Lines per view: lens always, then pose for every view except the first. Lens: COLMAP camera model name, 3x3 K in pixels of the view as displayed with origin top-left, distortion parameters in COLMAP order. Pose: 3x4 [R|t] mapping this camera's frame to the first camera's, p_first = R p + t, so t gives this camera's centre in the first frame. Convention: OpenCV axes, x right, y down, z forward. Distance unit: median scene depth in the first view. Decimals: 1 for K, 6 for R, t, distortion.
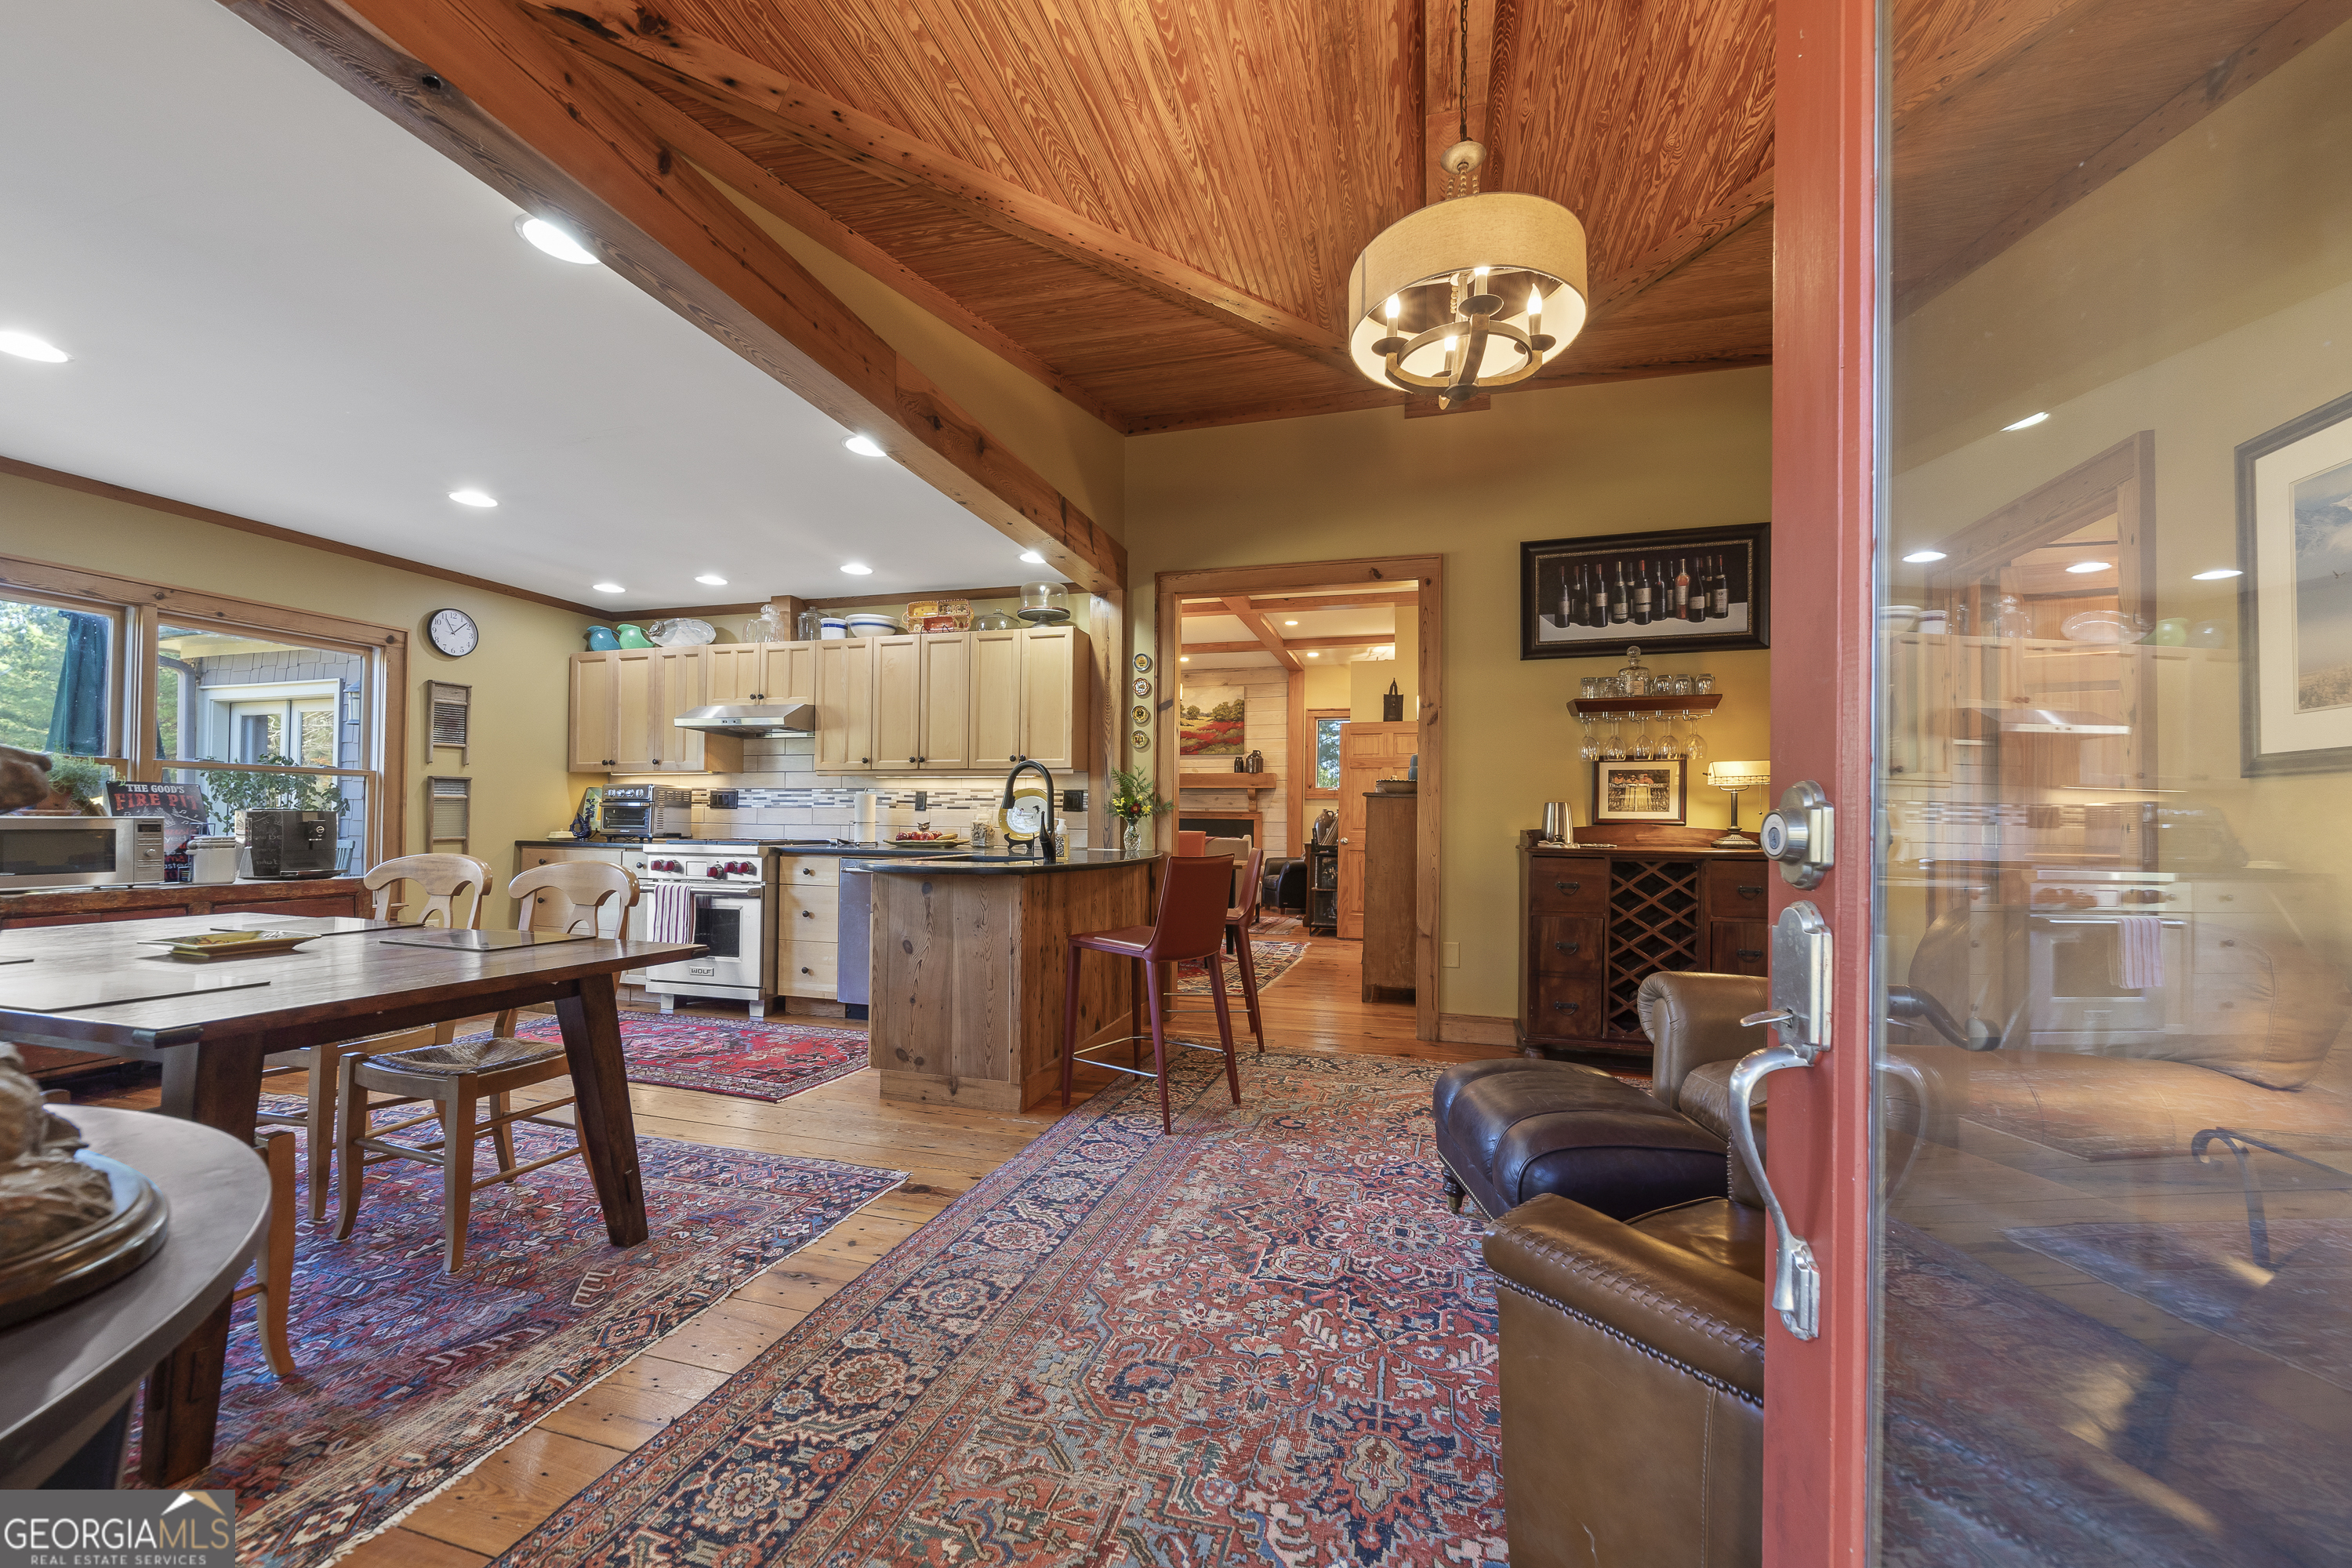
lens RADIAL K [[897.2, 0, 1165.0], [0, 897.2, 814.5], [0, 0, 1]] dist [-0.003346, -0.000006]
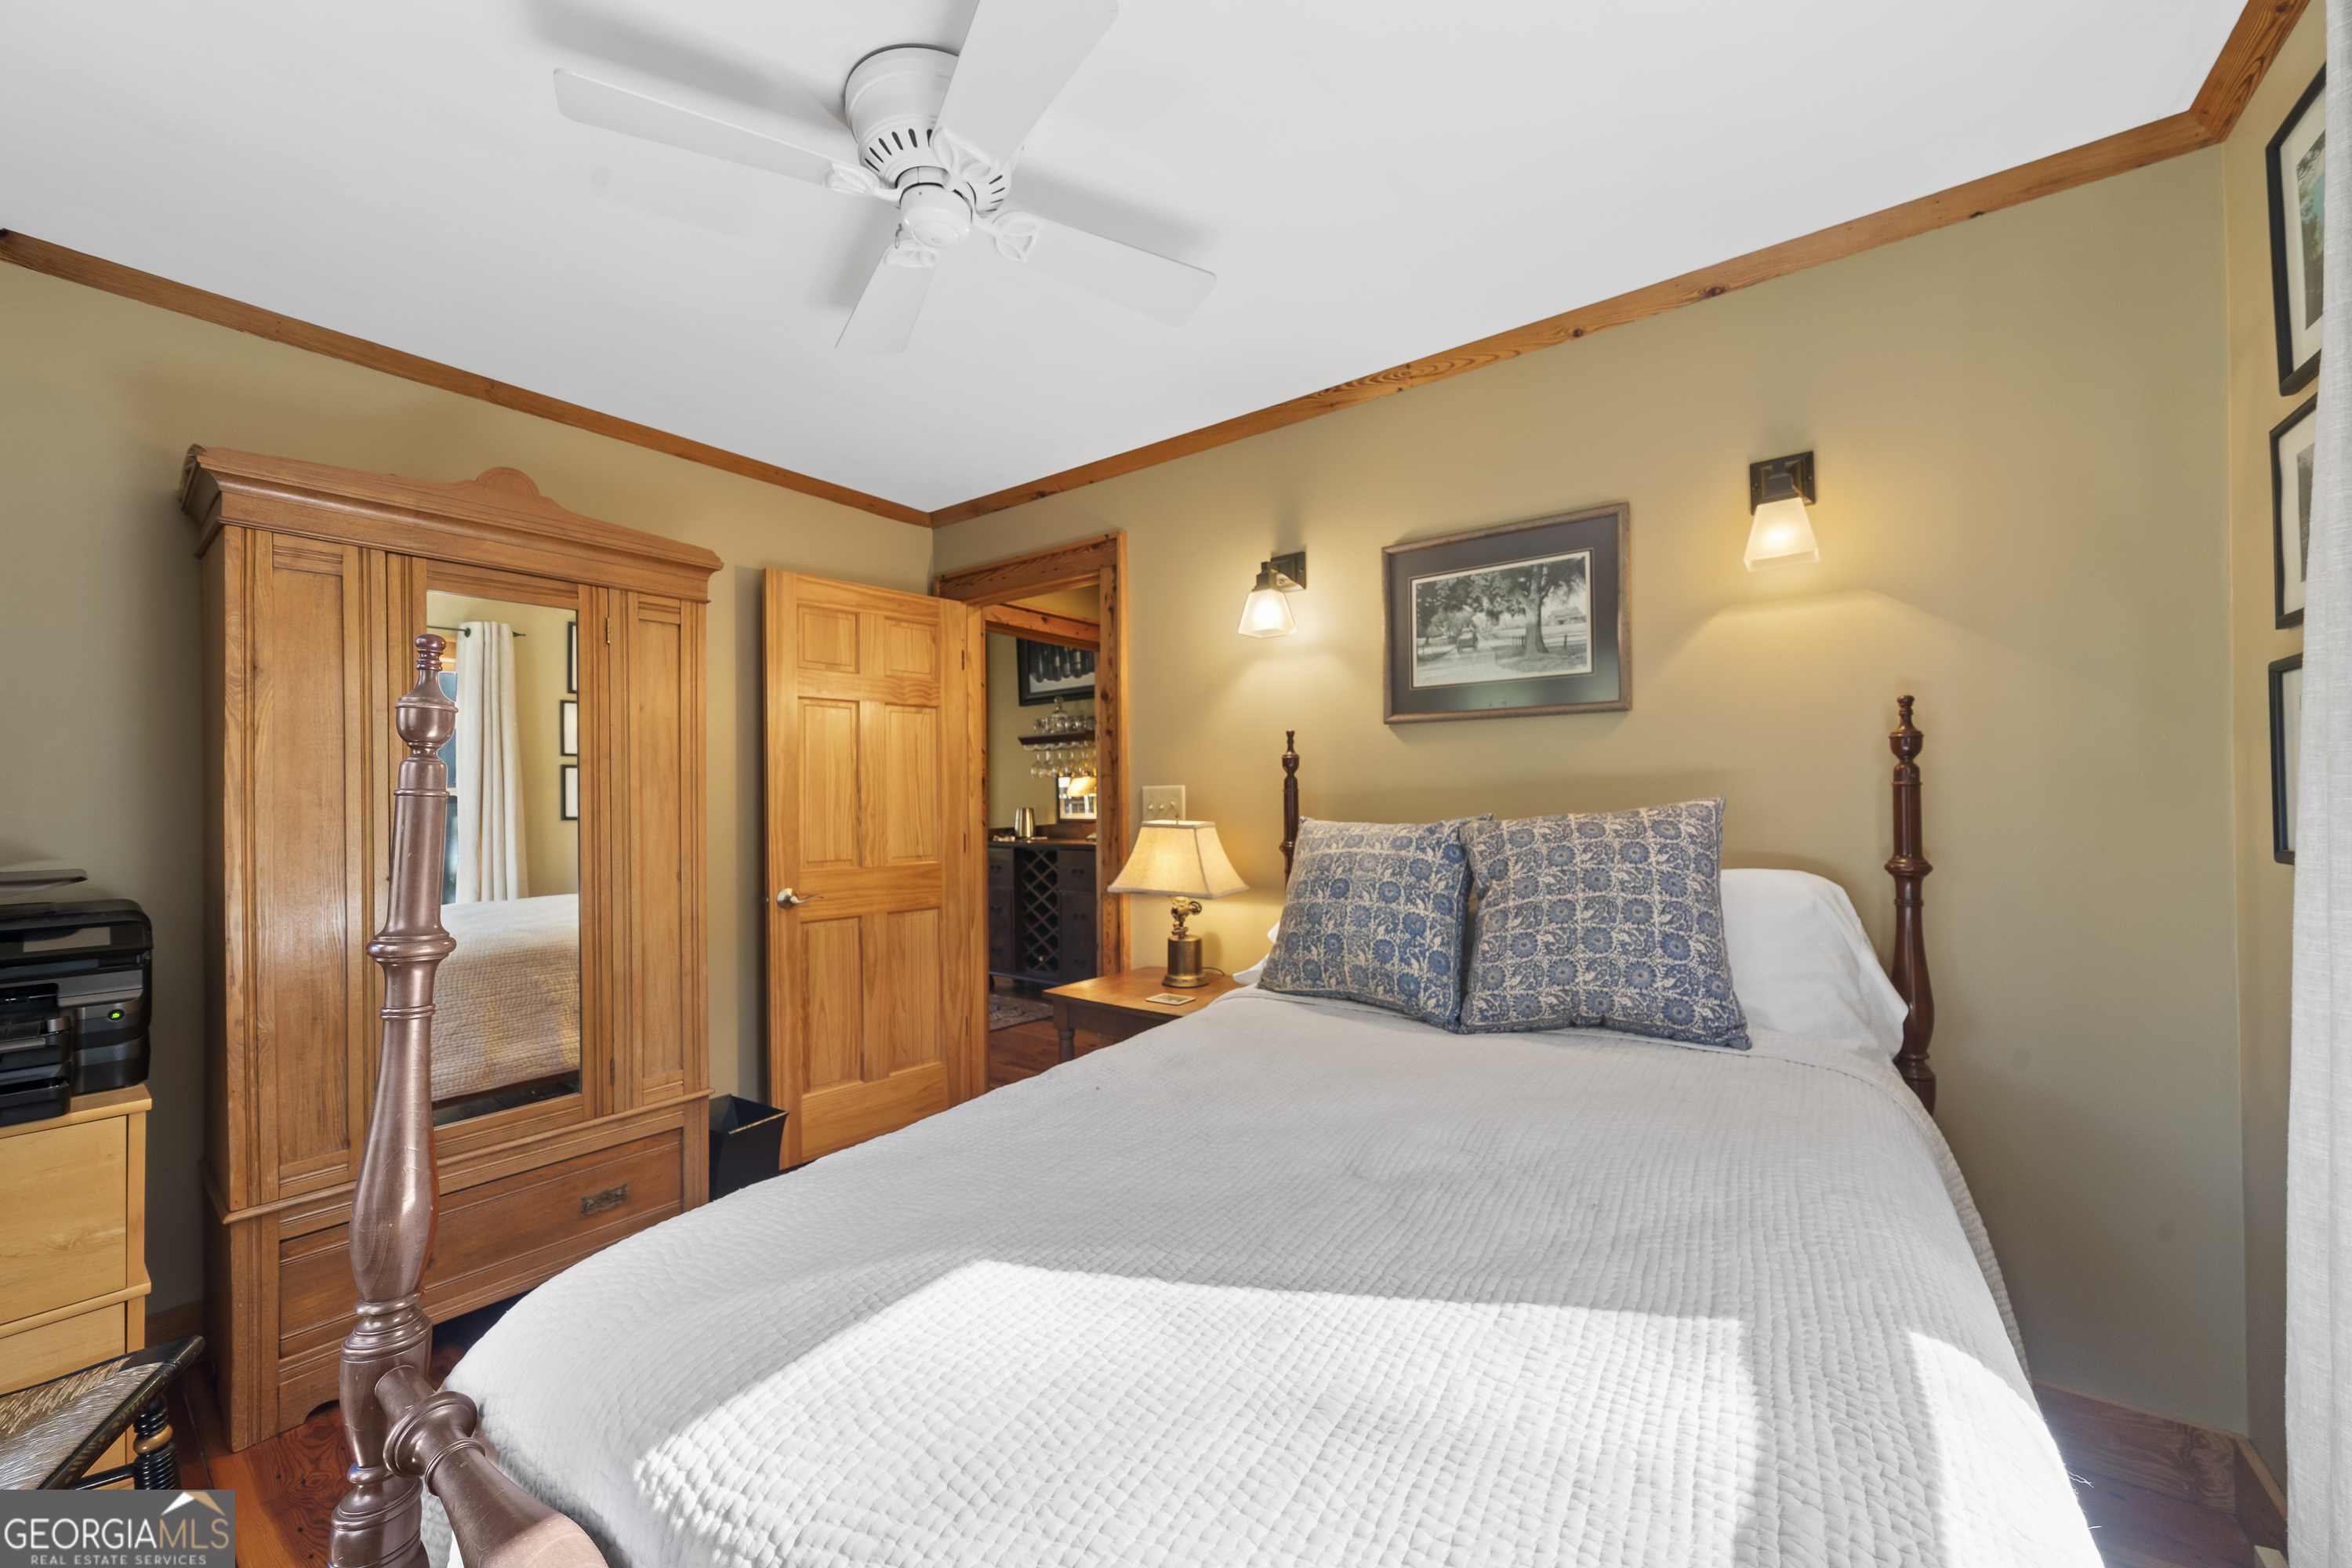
lens RADIAL K [[897.2, 0, 1176.1], [0, 897.2, 792.8], [0, 0, 1]] dist [-0.003346, -0.000006]
pose [[0.938262, -0.023937, -0.345096, 1.132818], [0.022608, 0.999713, -0.007876, -0.021006], [0.345186, -0.000412, 0.938534, -0.242043]]
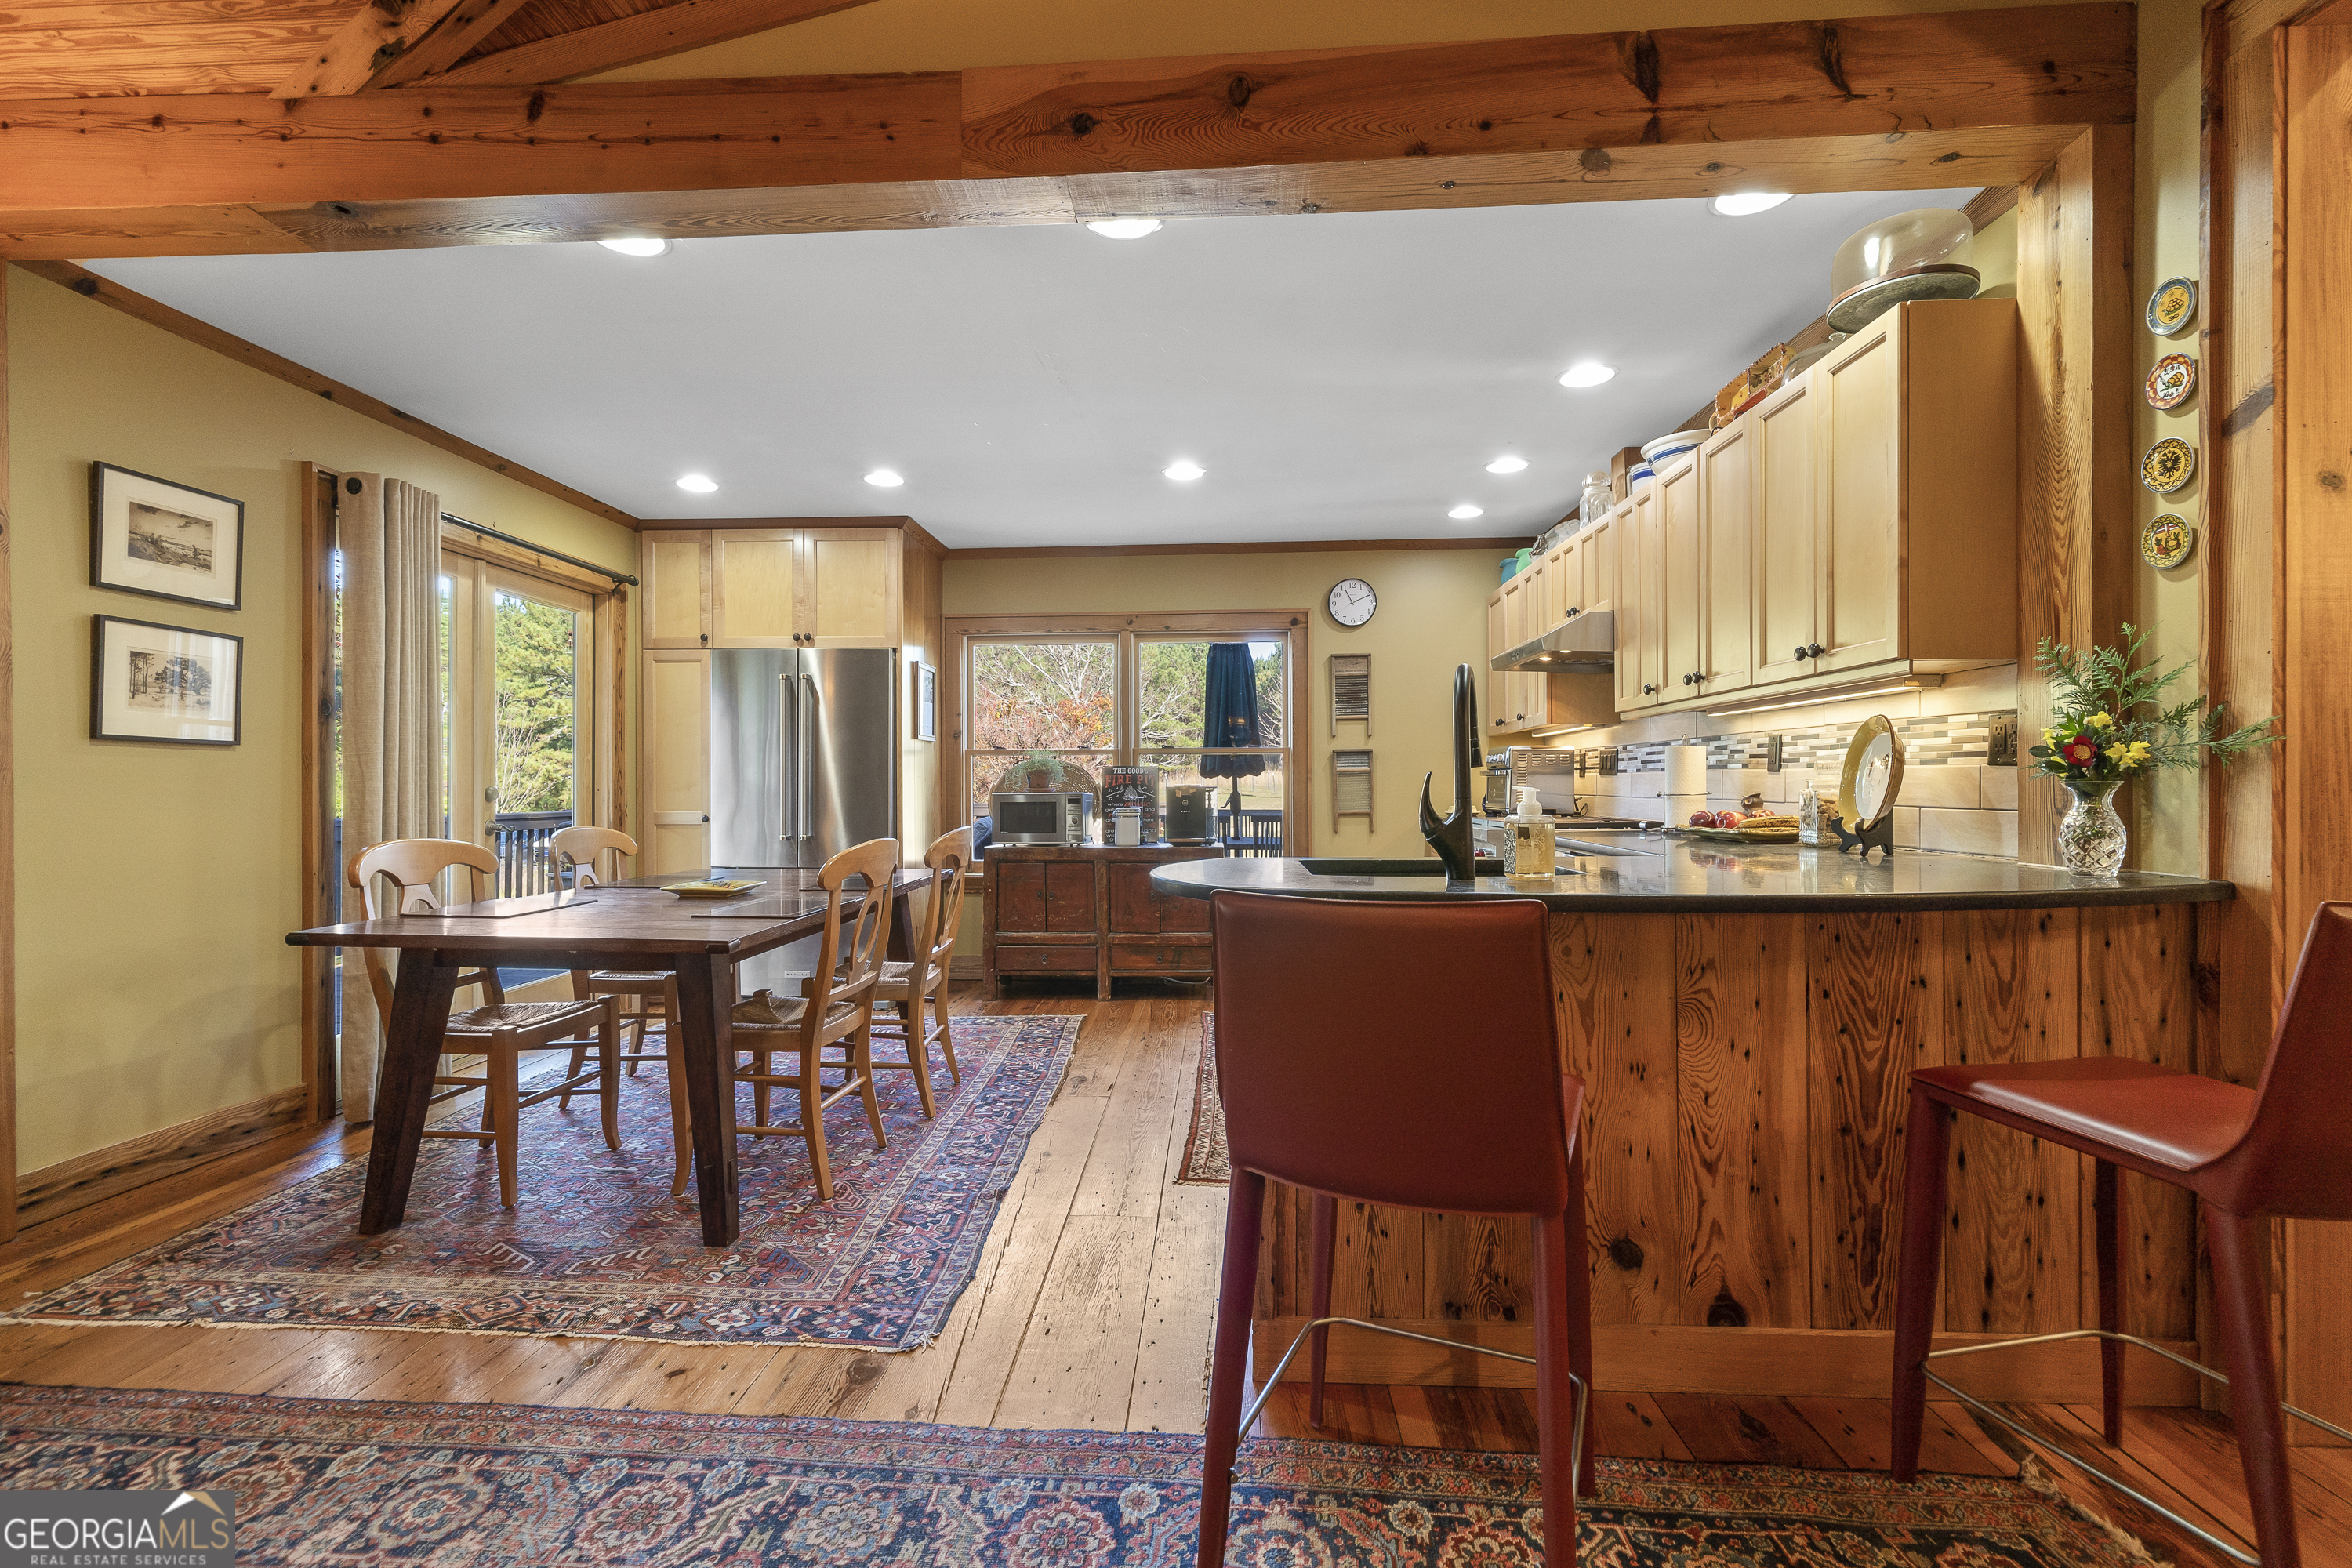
lens RADIAL K [[1026.1, 0, 1176.3], [0, 1026.1, 791.3], [0, 0, 1]] dist [-0.000733, 0.000344]
pose [[0.225483, -0.005668, -0.974231, 0.295334], [0.013373, 0.999907, -0.002722, 0.005243], [0.974155, -0.012414, 0.225538, 0.636110]]
